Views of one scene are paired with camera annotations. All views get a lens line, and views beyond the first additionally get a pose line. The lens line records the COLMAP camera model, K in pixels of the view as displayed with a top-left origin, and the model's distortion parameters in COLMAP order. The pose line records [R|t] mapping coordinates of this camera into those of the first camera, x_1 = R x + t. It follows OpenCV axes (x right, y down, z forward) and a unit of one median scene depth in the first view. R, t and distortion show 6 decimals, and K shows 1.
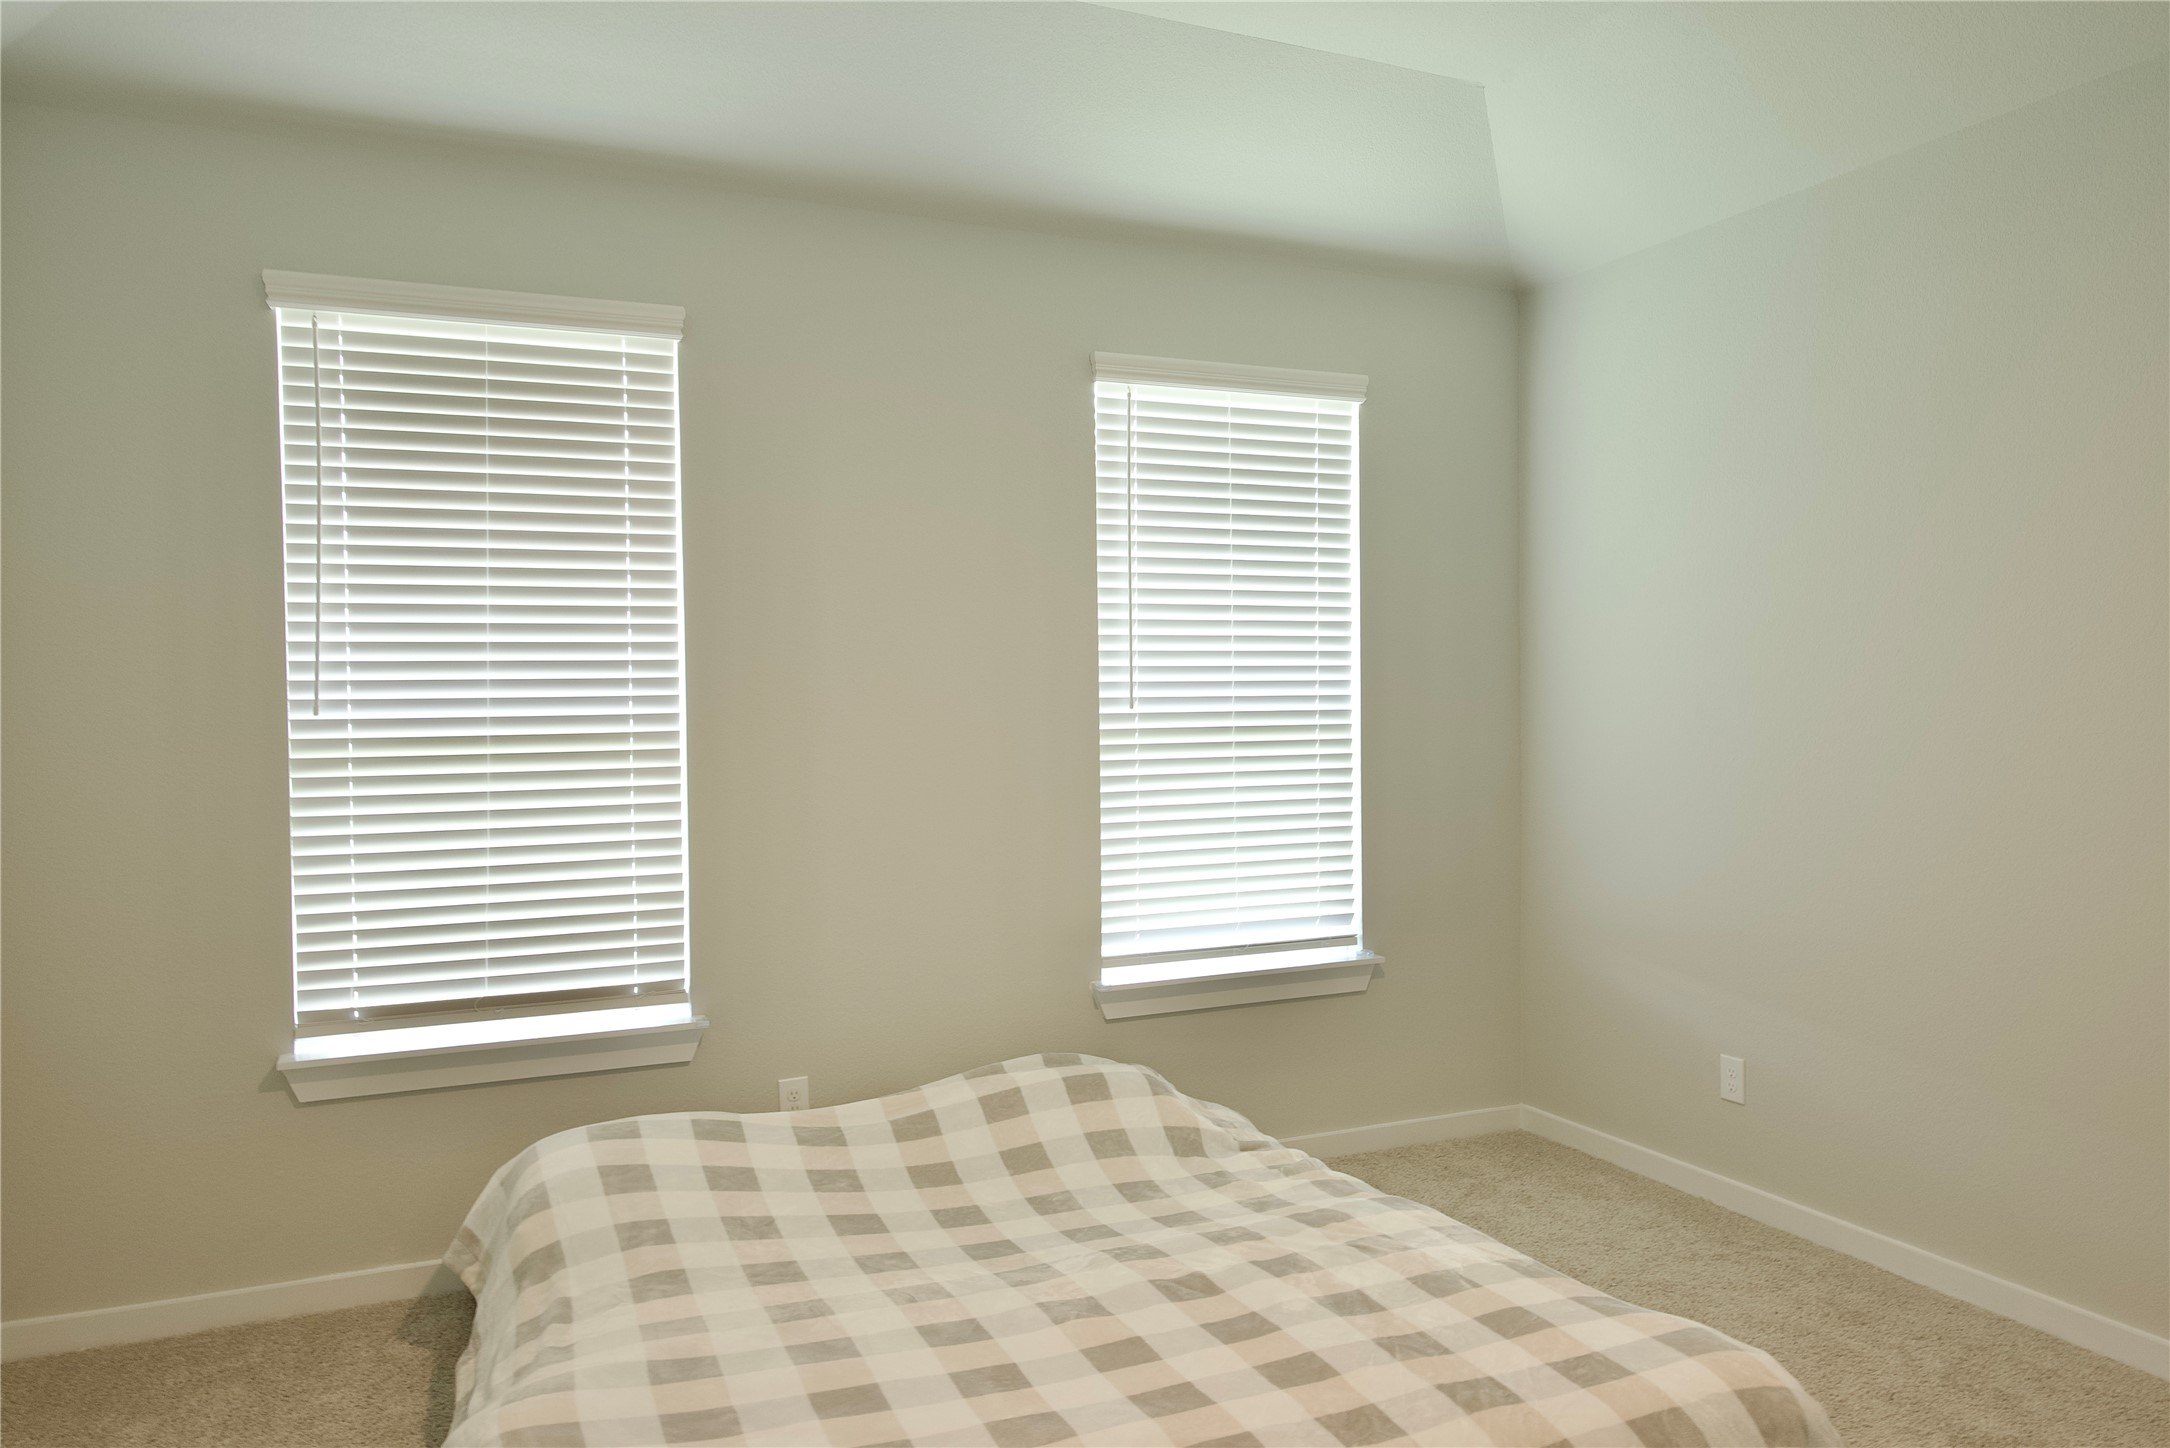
lens RADIAL K [[1511.9, 0, 1085.5], [0, 1511.9, 713.3], [0, 0, 1]] dist [0.004356, 0.001730]
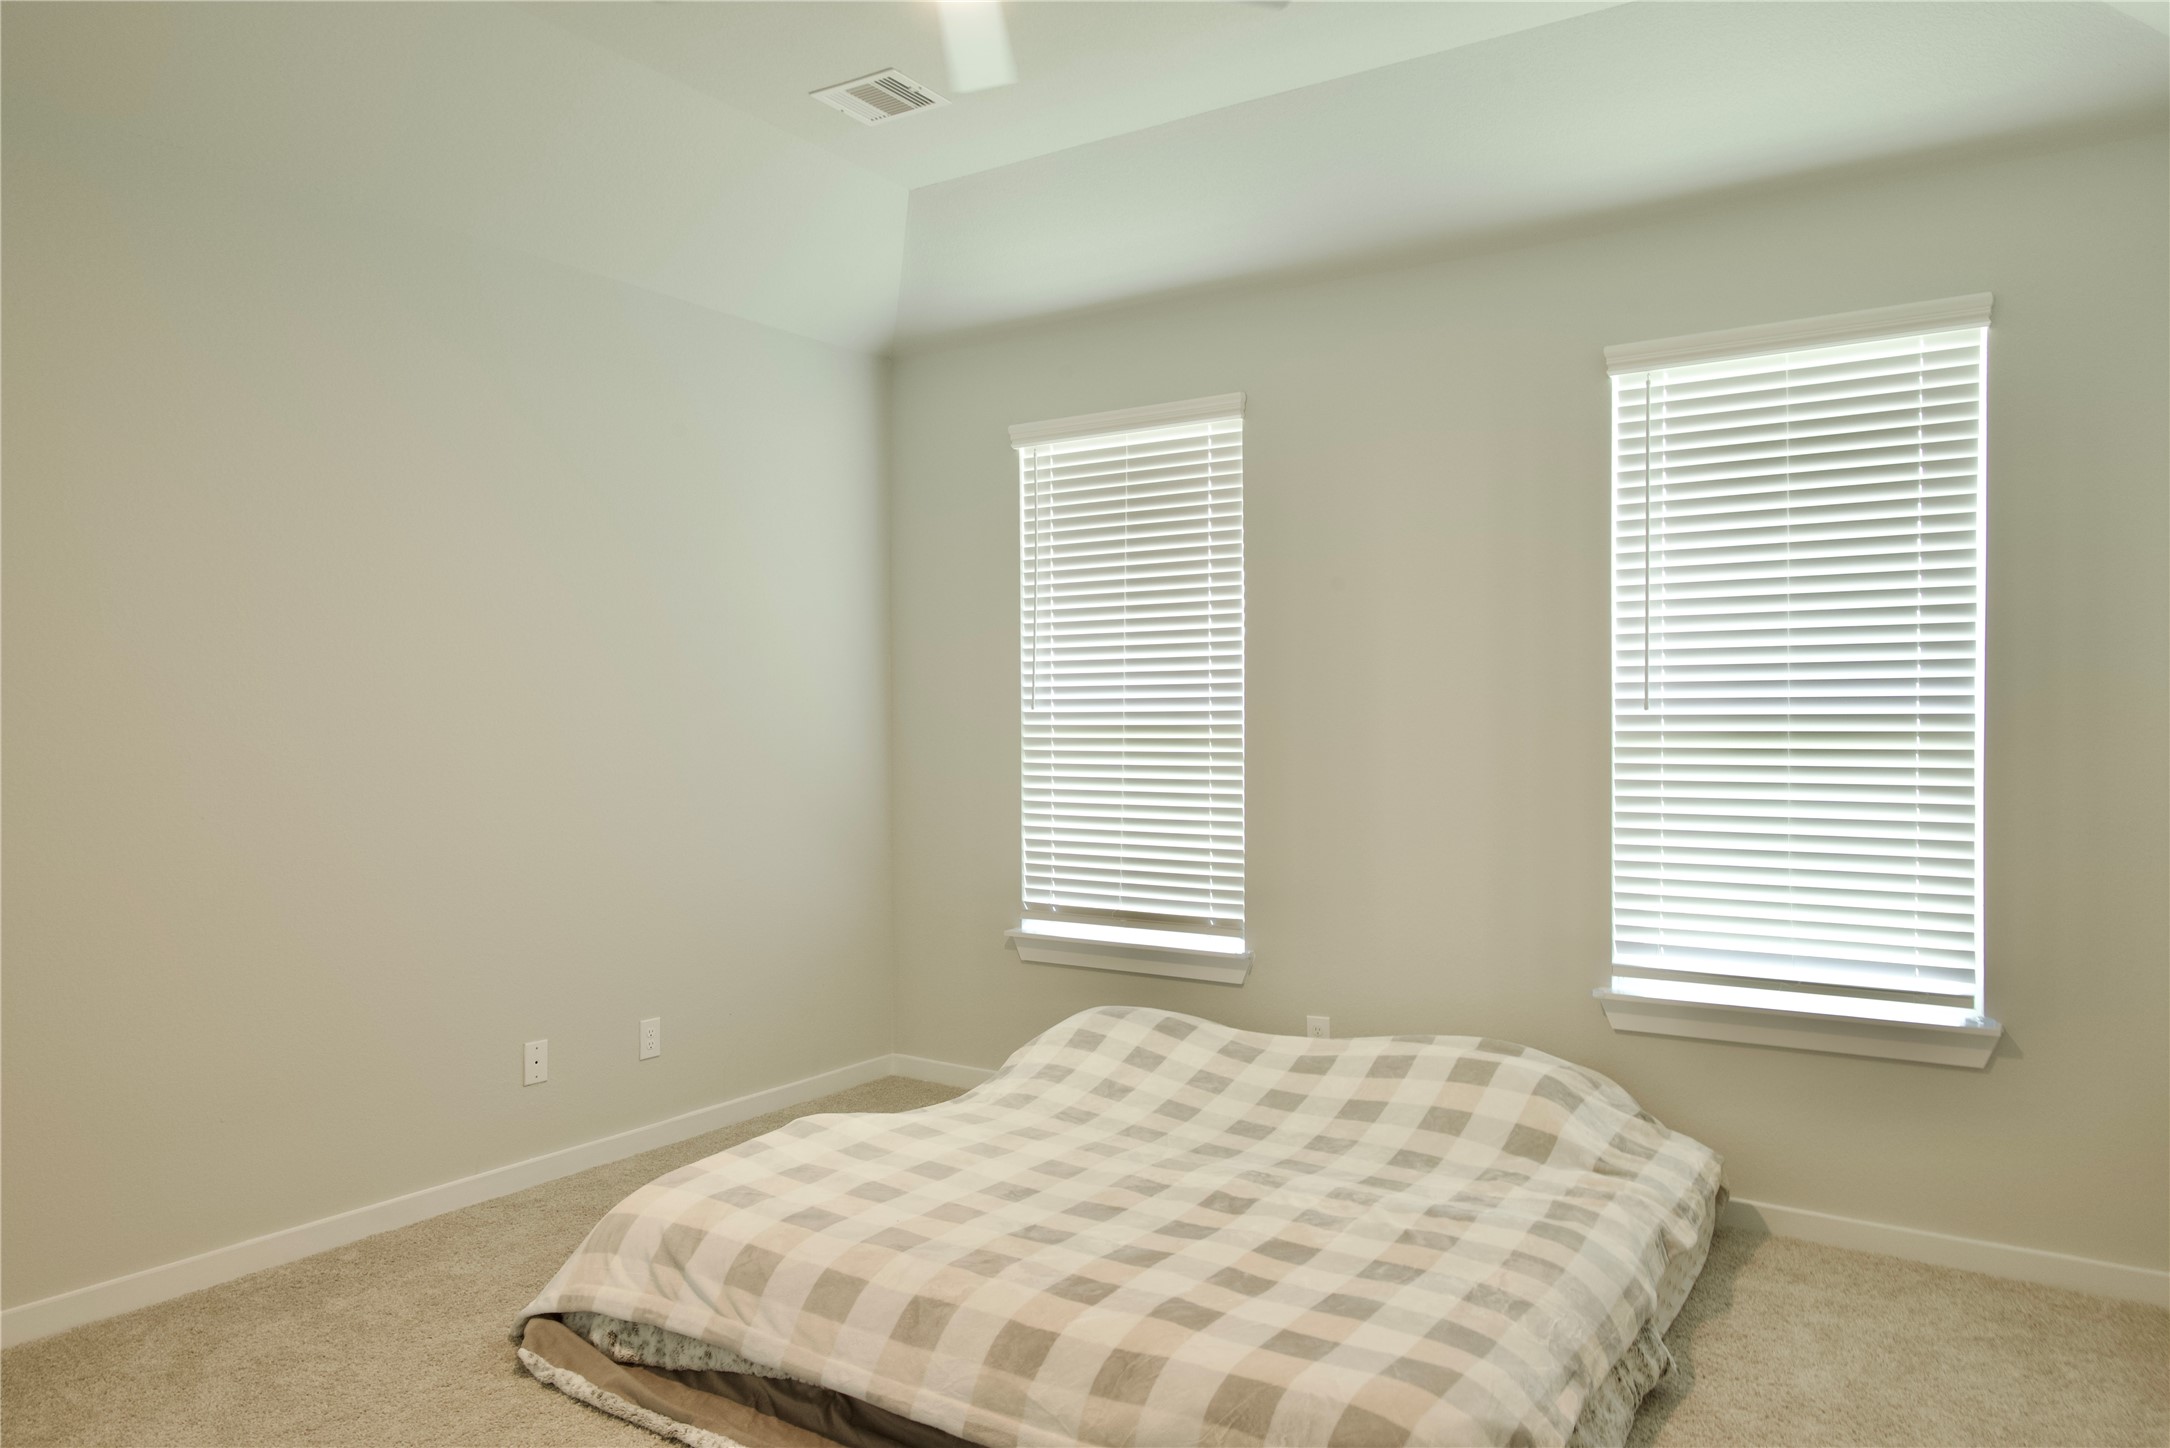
lens RADIAL K [[1463.0, 0, 1079.8], [0, 1463.0, 724.6], [0, 0, 1]] dist [0.001401, 0.000350]
pose [[0.532341, 0.010816, -0.846461, 0.715775], [-0.017404, 0.999847, 0.001831, 0.012267], [0.846351, 0.013758, 0.532448, 0.233356]]
